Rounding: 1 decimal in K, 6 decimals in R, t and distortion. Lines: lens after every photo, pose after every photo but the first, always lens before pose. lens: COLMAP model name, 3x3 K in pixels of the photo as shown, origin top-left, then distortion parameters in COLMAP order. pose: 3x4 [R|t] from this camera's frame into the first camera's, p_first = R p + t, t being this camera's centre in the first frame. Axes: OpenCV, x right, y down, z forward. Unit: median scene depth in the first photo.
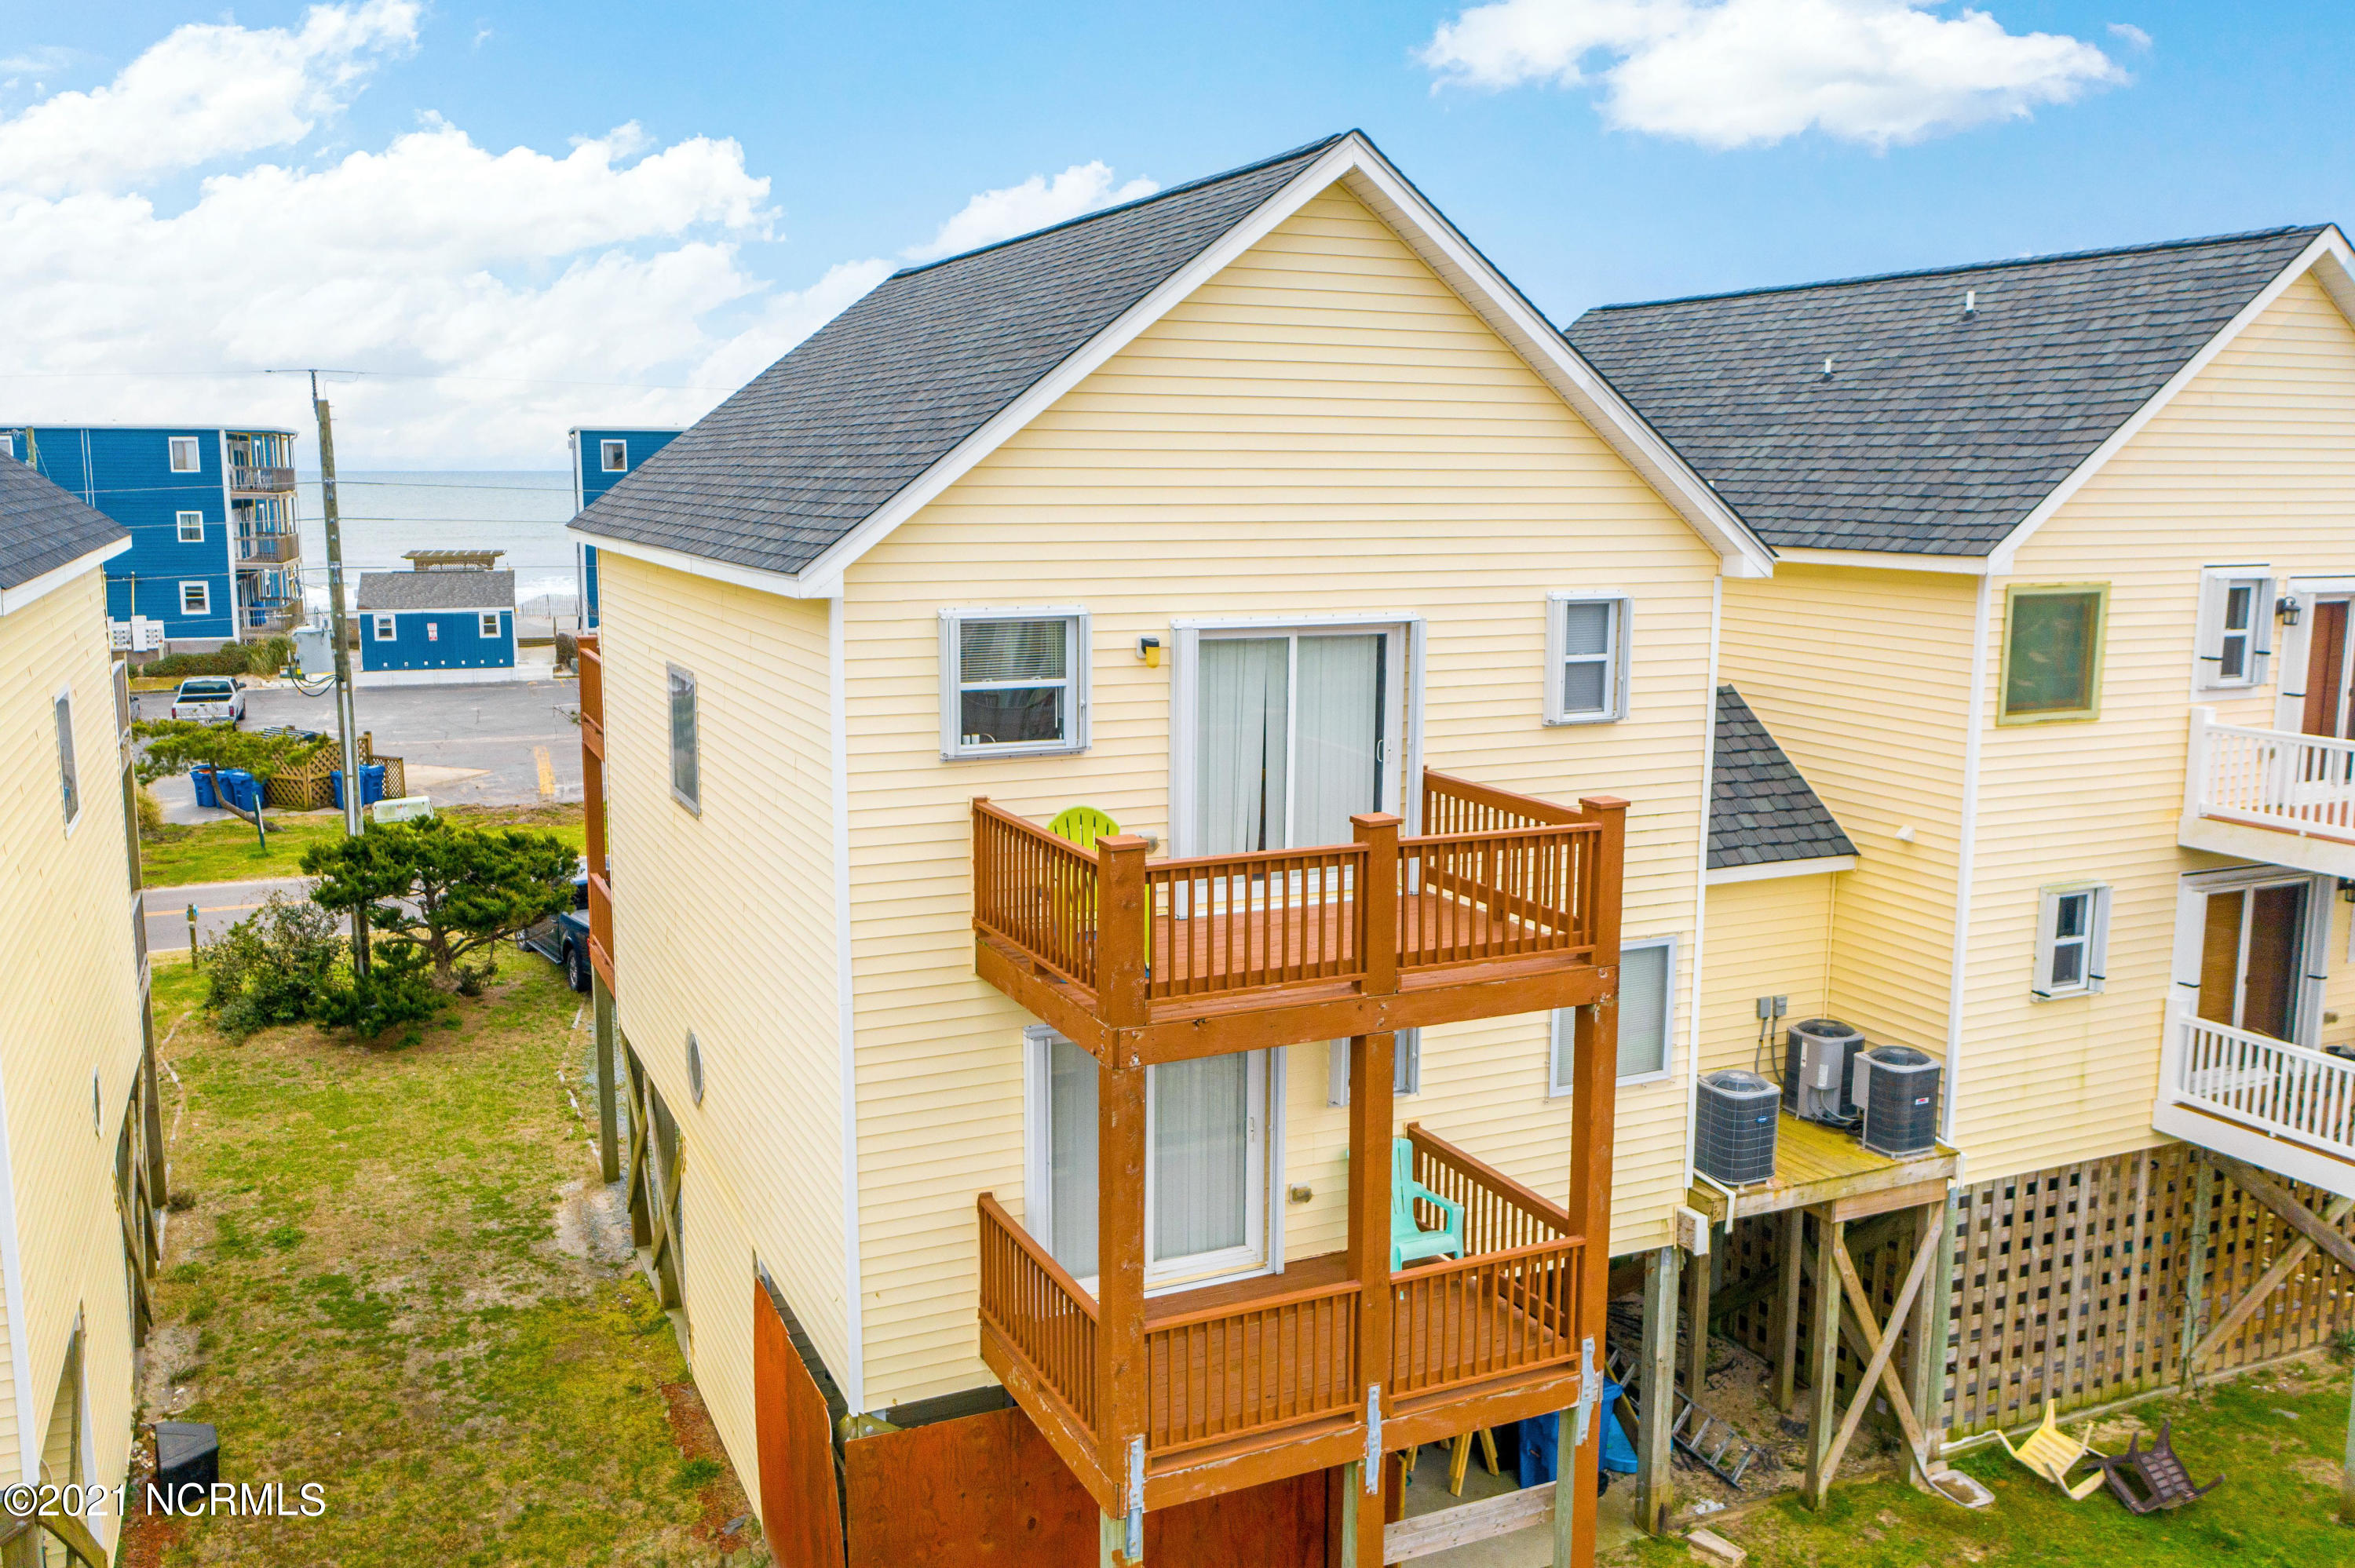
lens RADIAL K [[1929.2, 0, 1181.2], [0, 1929.2, 757.7], [0, 0, 1]] dist [-0.002749, 0.000770]
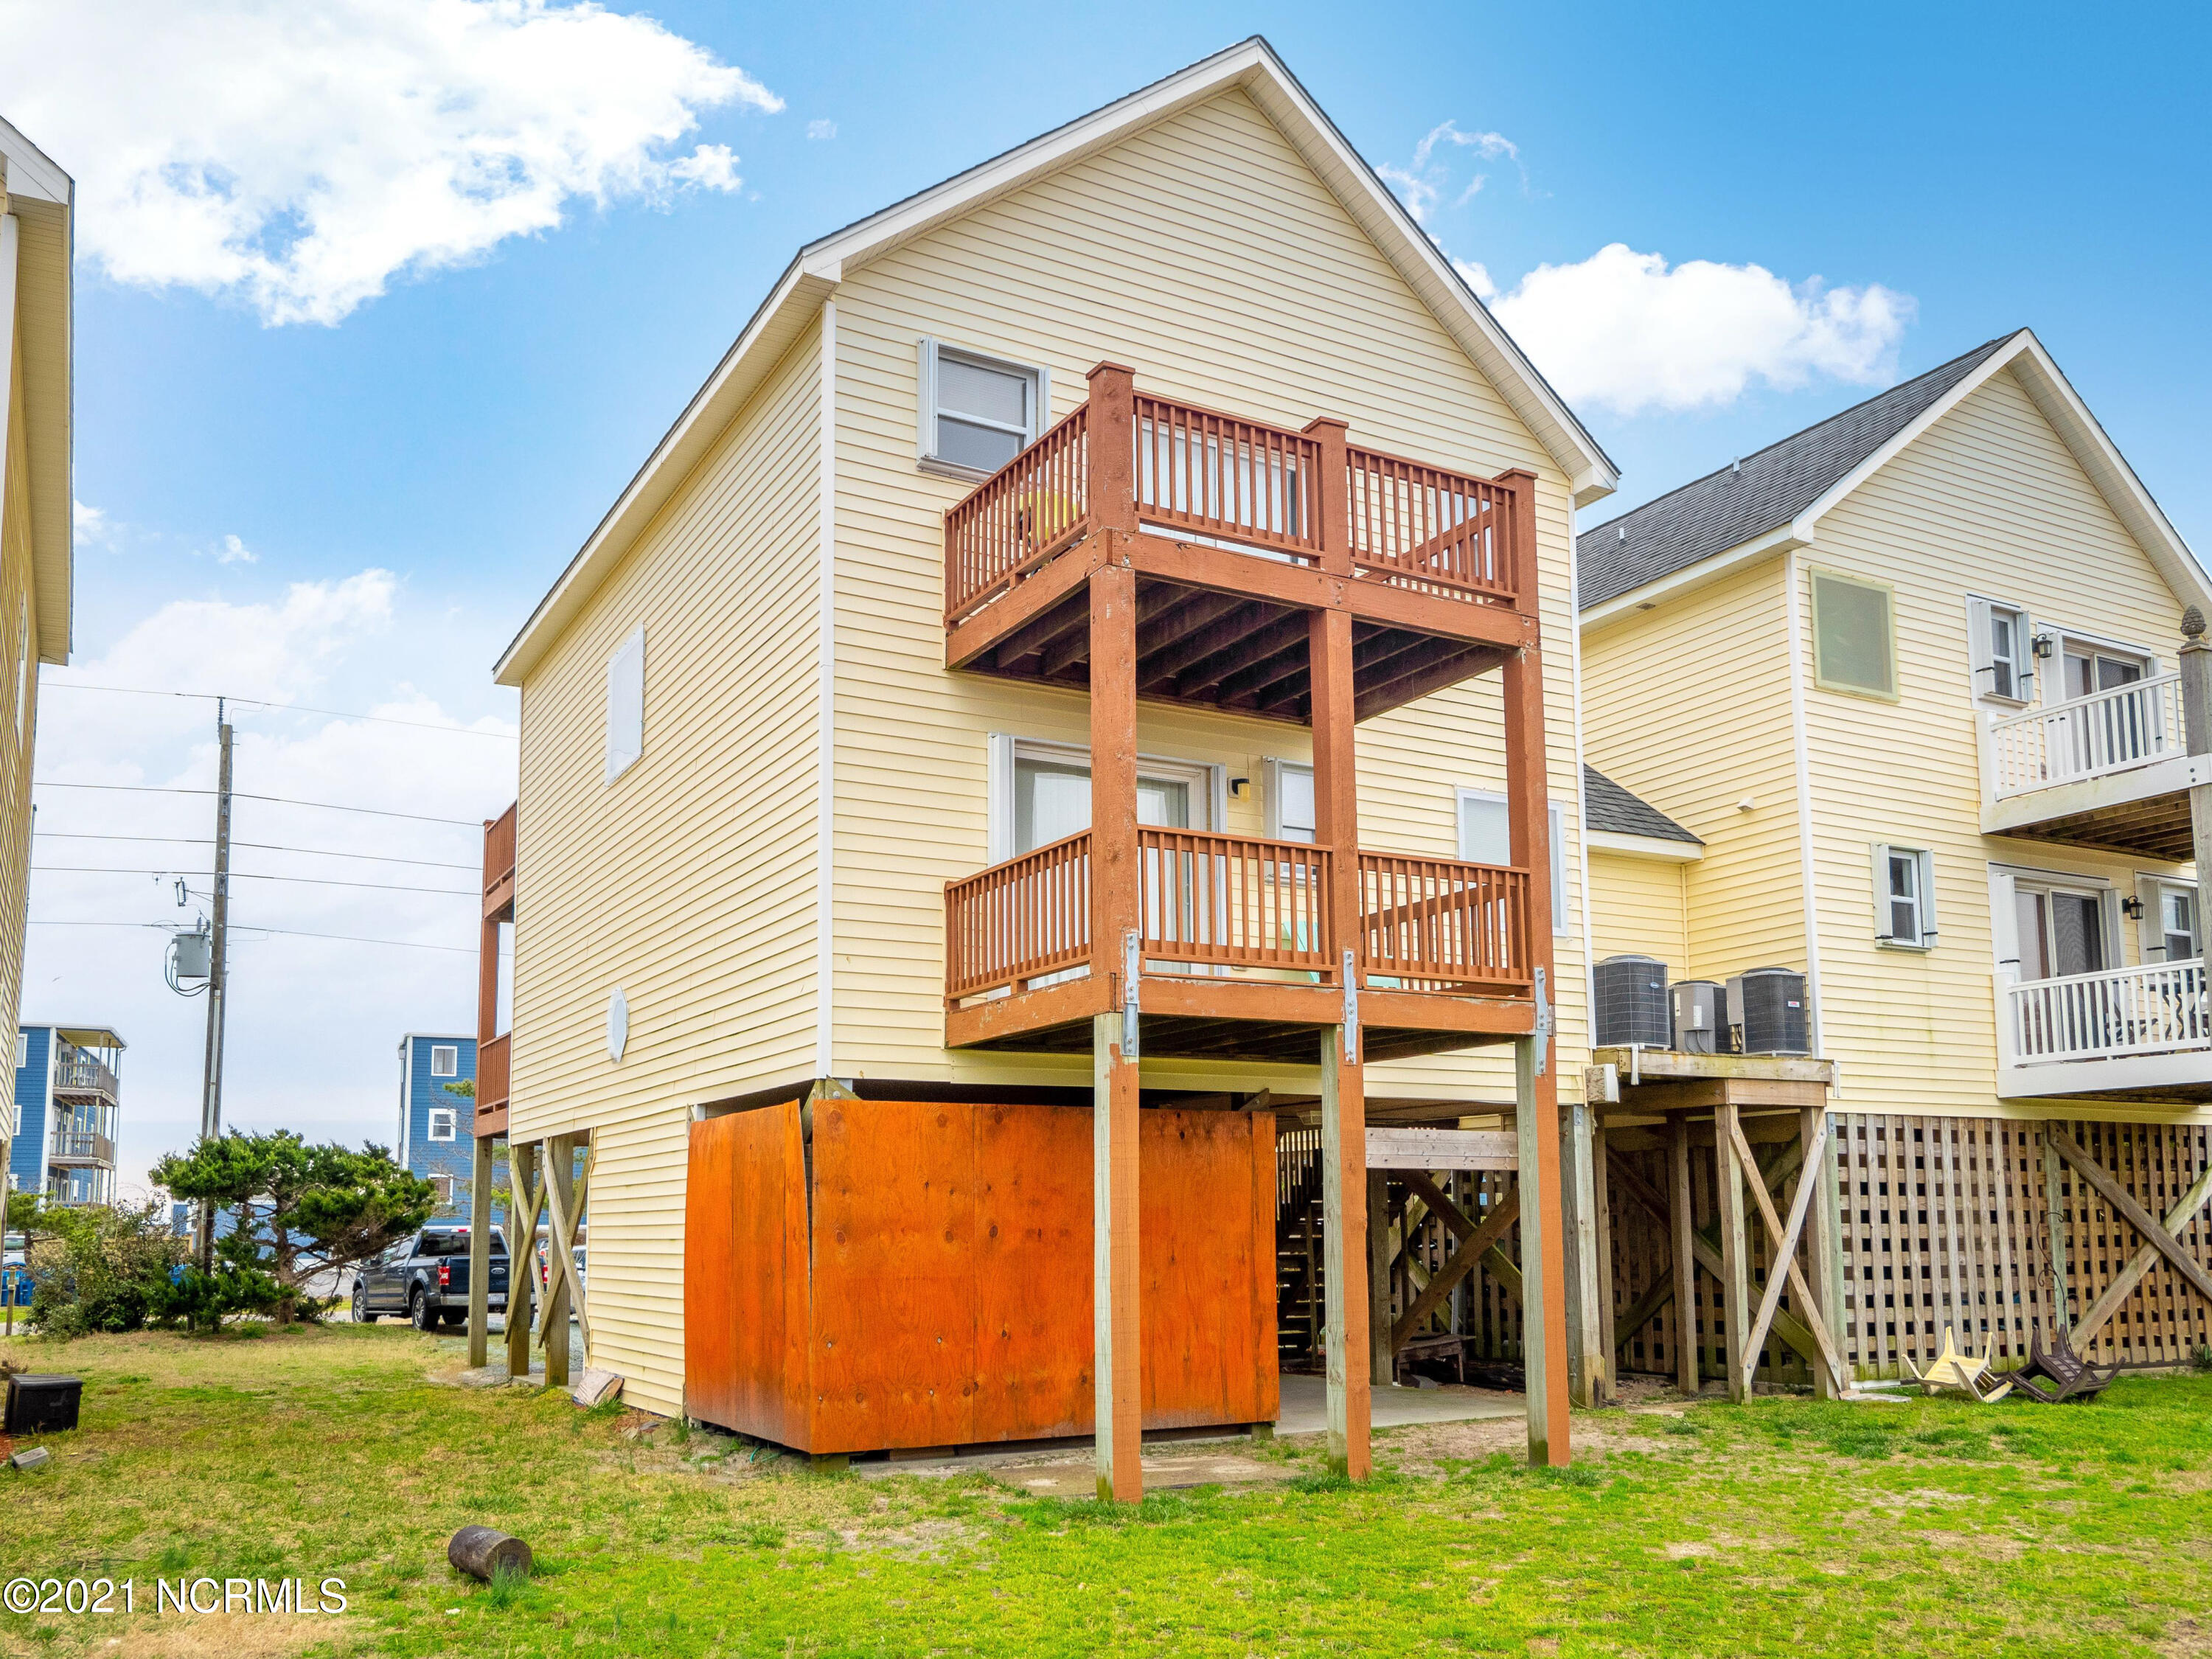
lens RADIAL K [[1830.3, 0, 1122.1], [0, 1830.3, 1001.7], [0, 0, 1]] dist [0.007914, 0.001766]
pose [[0.996114, -0.002893, 0.088026, -0.074743], [0.026821, 0.961951, -0.271902, 0.429444], [-0.083890, 0.273206, 0.958291, 0.053691]]
